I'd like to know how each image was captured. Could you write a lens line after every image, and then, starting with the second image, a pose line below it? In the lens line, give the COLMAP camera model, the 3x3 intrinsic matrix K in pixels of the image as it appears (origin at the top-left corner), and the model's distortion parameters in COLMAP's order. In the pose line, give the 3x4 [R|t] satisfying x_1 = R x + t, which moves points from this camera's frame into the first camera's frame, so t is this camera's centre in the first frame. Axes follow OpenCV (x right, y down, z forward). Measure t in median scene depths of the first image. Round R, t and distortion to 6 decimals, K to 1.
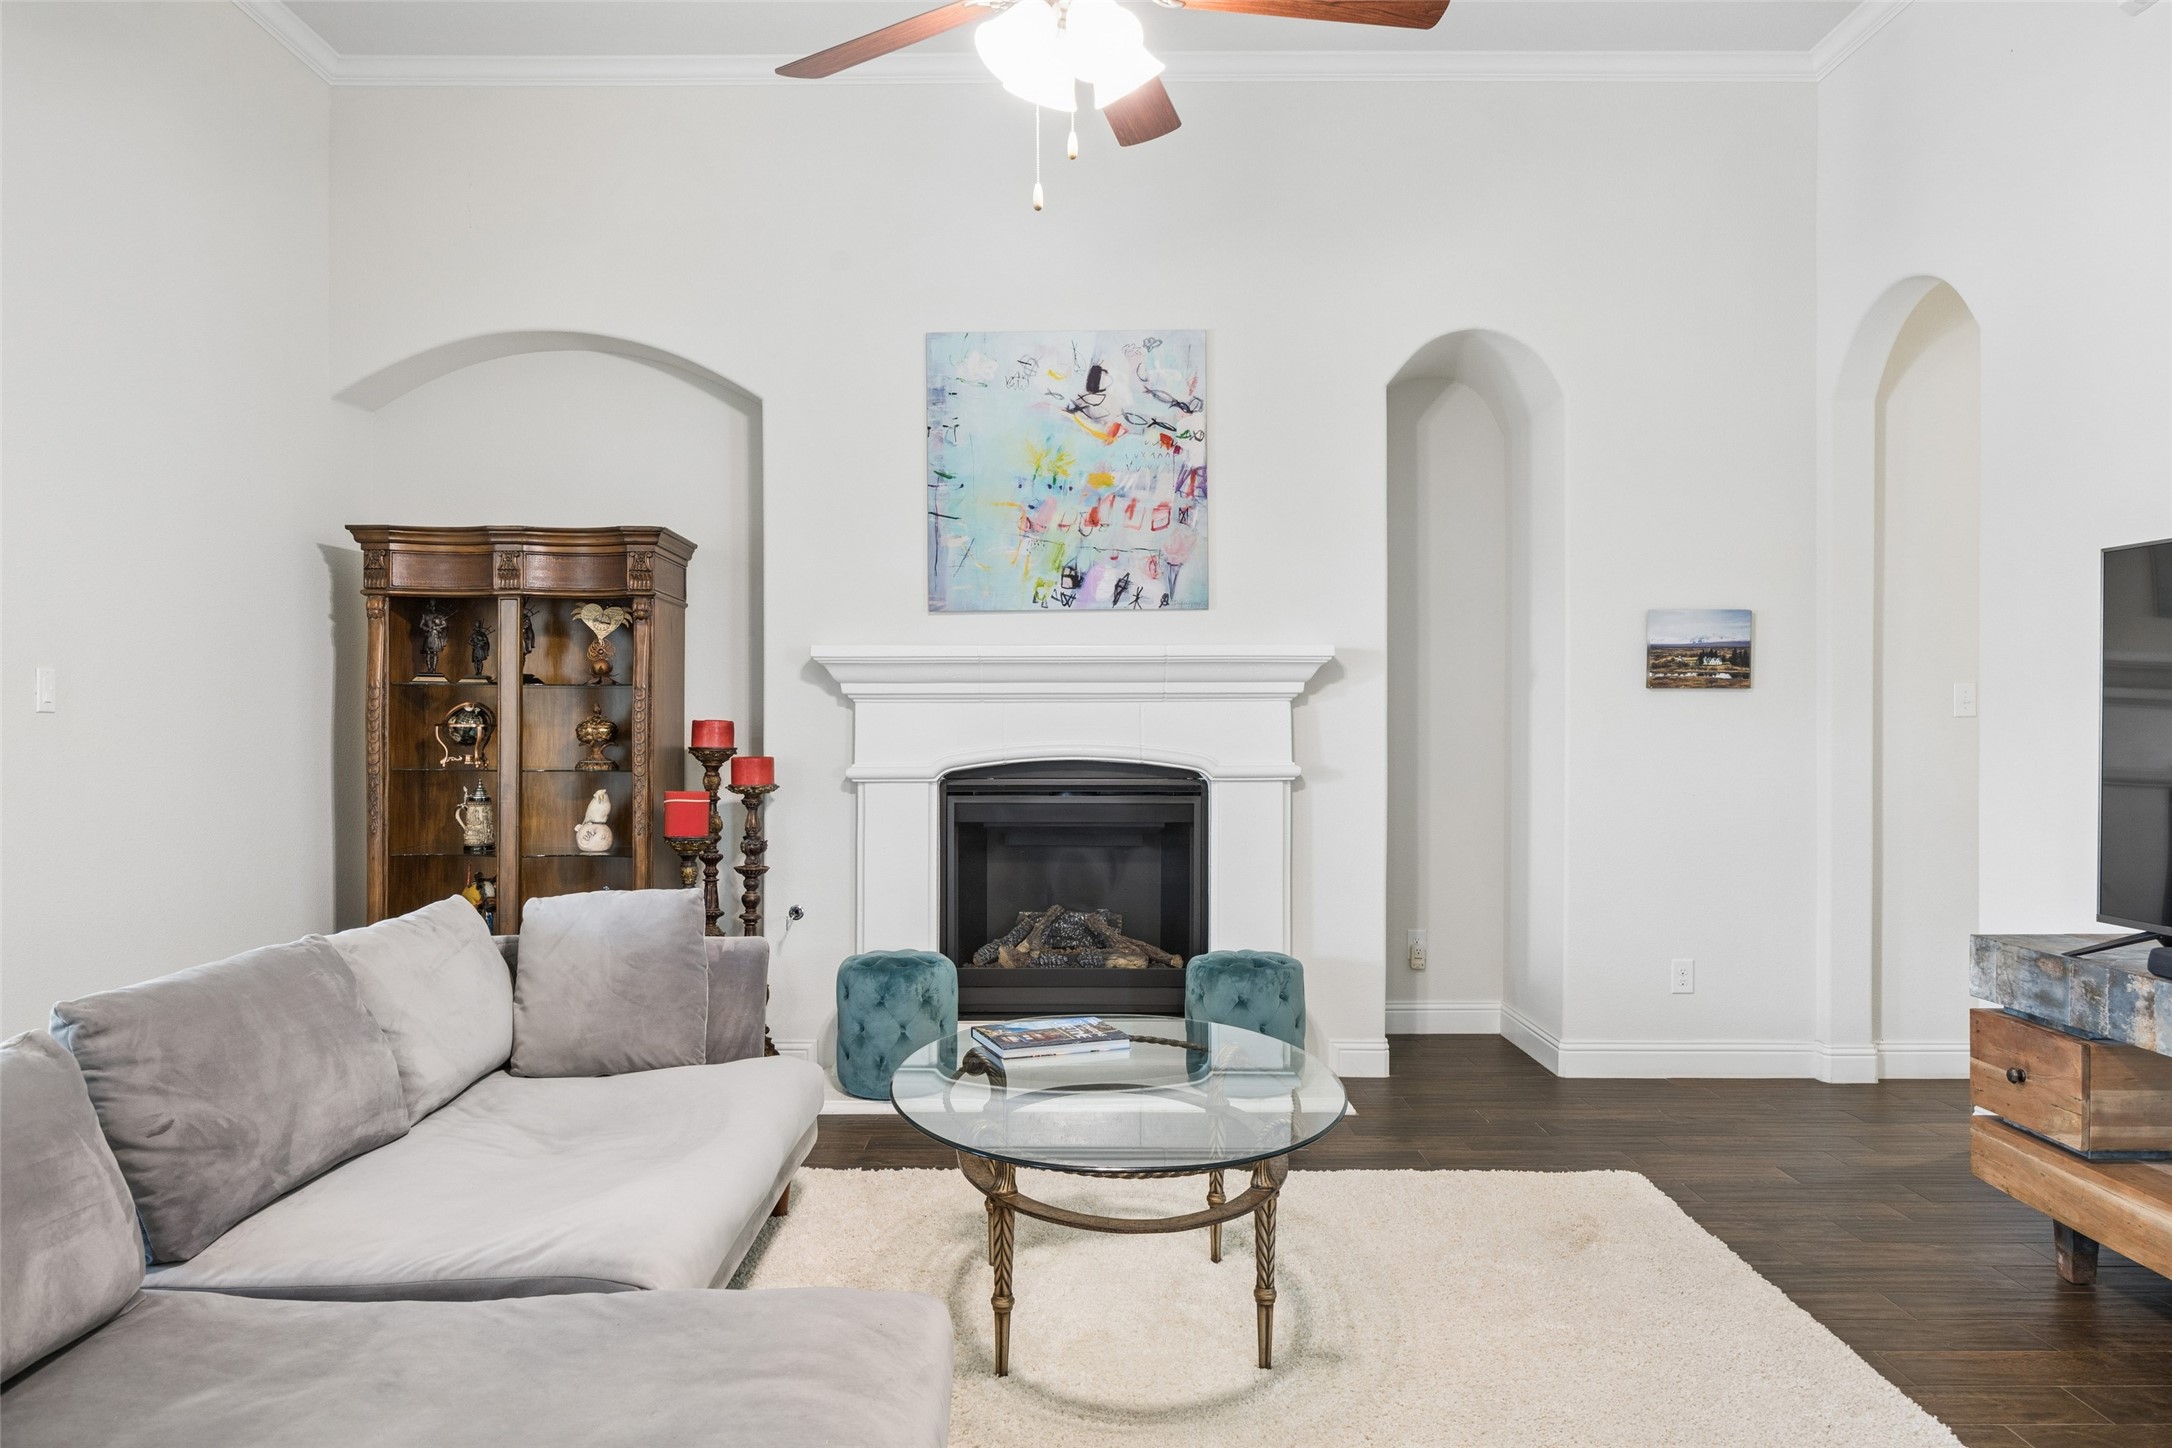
lens RADIAL K [[1453.0, 0, 1075.7], [0, 1453.0, 726.0], [0, 0, 1]] dist [0.000665, -0.000301]
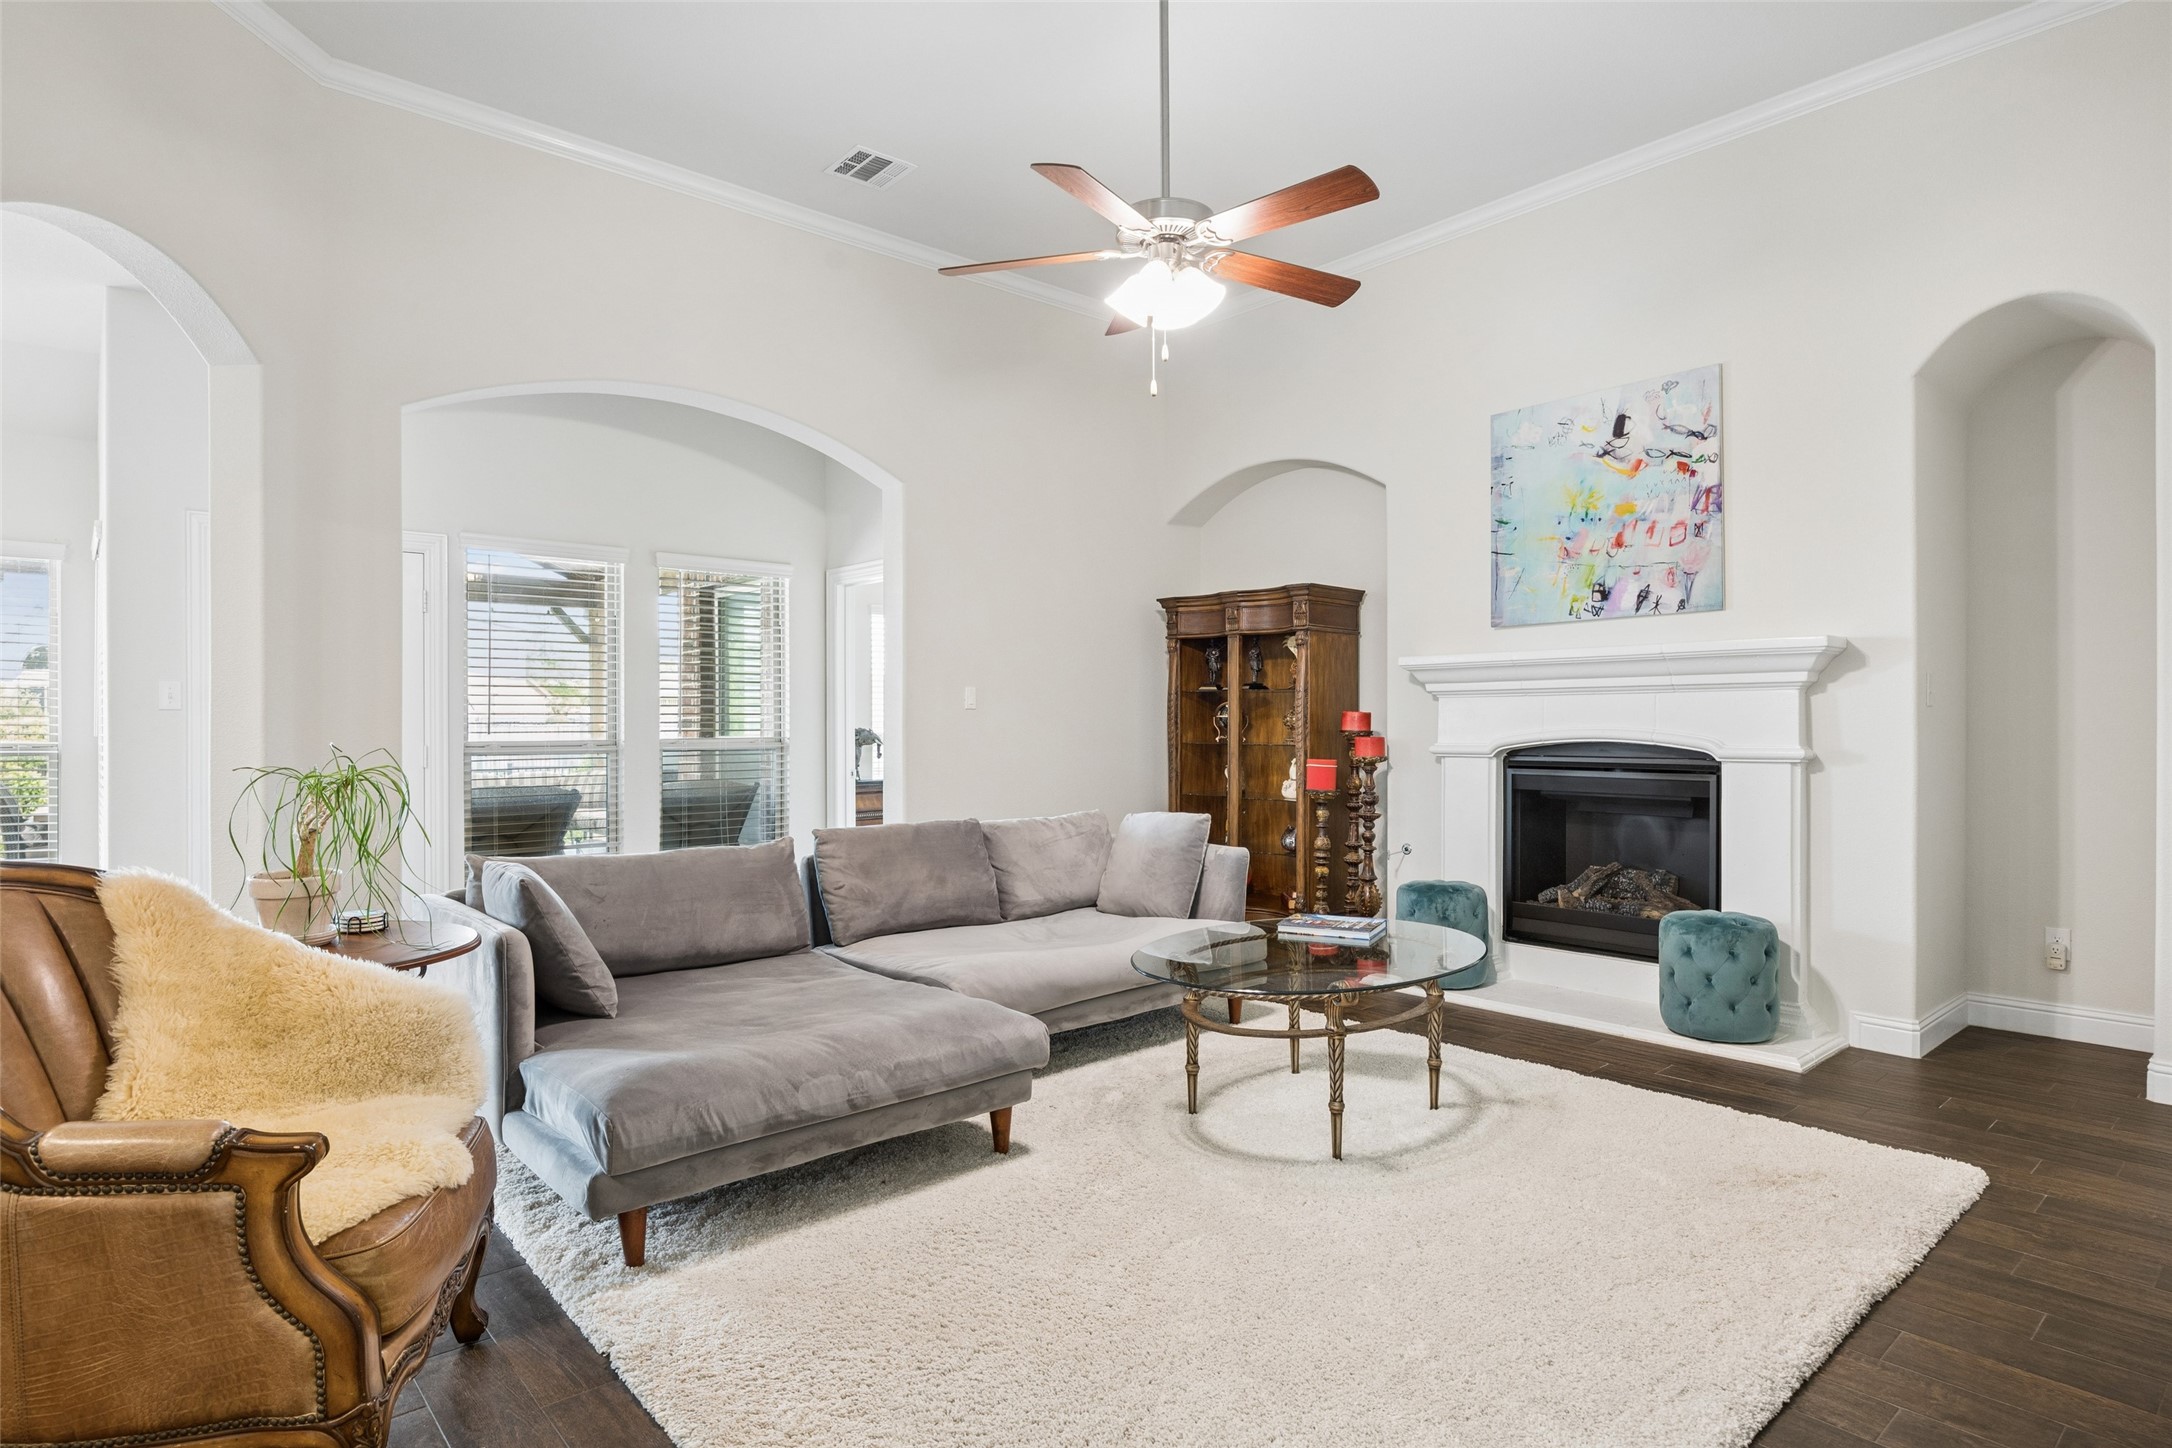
lens RADIAL K [[1150.9, 0, 1080.0], [0, 1150.9, 720.7], [0, 0, 1]] dist [-0.004138, 0.000198]
pose [[0.662798, -0.002733, -0.748793, 0.429734], [0.000720, 0.999995, -0.003013, 0.008306], [0.748798, 0.001458, 0.662797, 0.033016]]
